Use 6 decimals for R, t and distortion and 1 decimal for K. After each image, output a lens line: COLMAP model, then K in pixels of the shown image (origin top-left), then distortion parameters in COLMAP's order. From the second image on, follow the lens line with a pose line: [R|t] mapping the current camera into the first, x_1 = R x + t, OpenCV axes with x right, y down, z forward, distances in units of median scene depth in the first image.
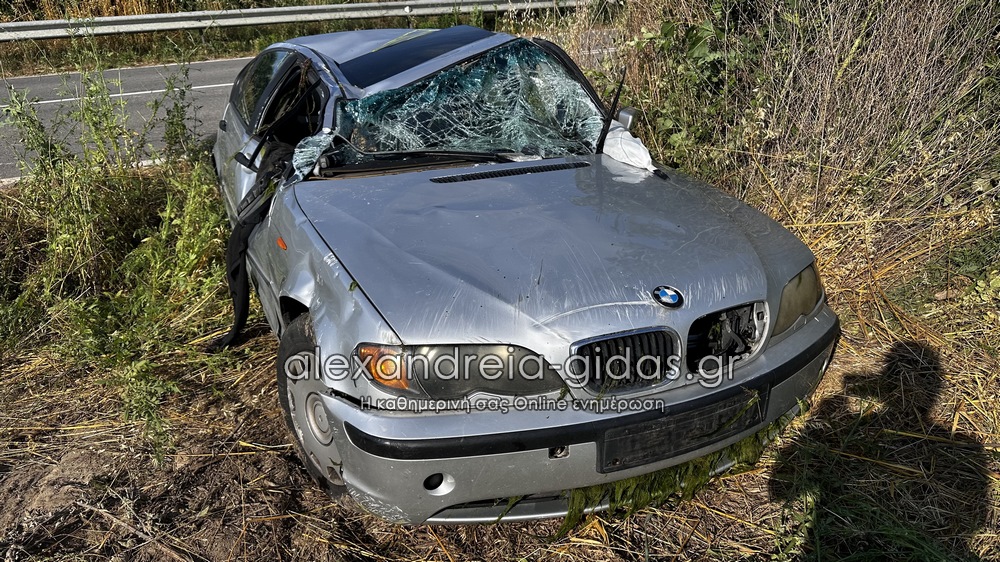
lens RADIAL K [[669.6, 0, 500.0], [0, 669.6, 281.0], [0, 0, 1]] dist [0.079612, -0.101153]
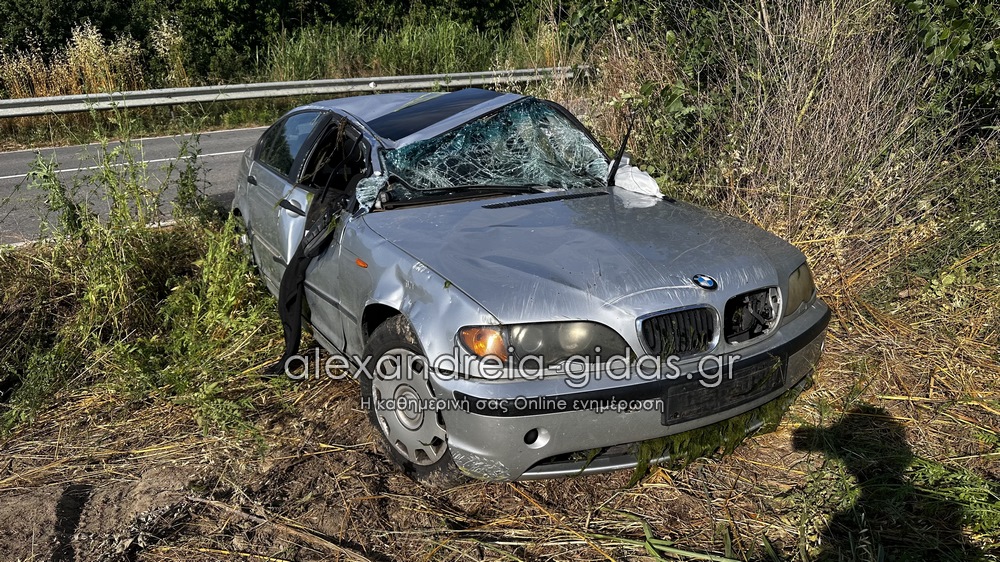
lens RADIAL K [[669.2, 0, 500.3], [0, 669.2, 278.6], [0, 0, 1]] dist [0.084255, -0.109873]
pose [[0.996510, -0.036712, 0.074970, -0.135763], [0.044317, 0.993753, -0.102430, 0.079088], [-0.070741, 0.105395, 0.991911, -0.127906]]
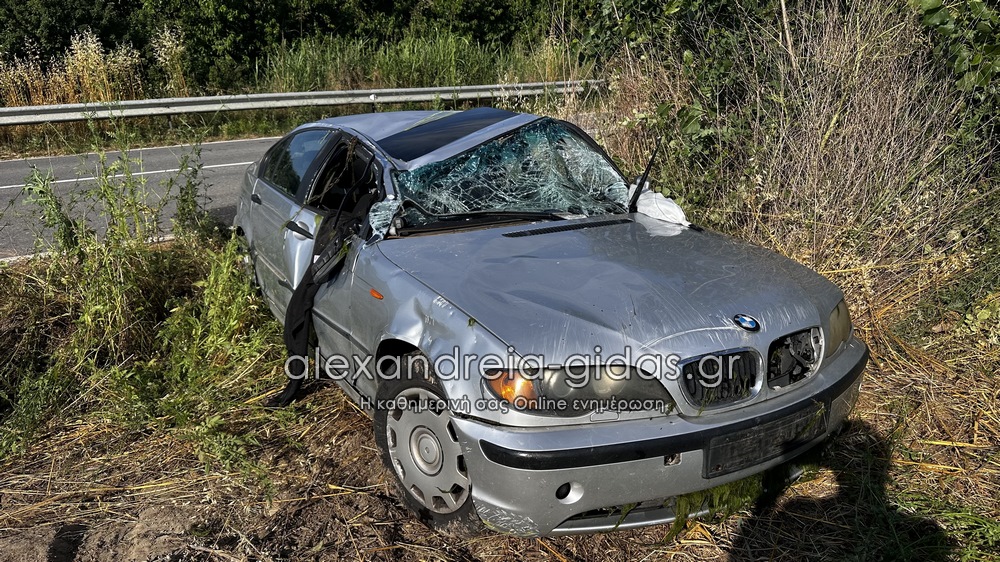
lens RADIAL K [[669.6, 0, 500.0], [0, 669.6, 281.0], [0, 0, 1]] dist [0.079612, -0.101153]
pose [[0.996261, -0.024919, 0.082723, -0.166864], [0.034384, 0.992765, -0.115042, 0.044382], [-0.079258, 0.117457, 0.989910, -0.081887]]
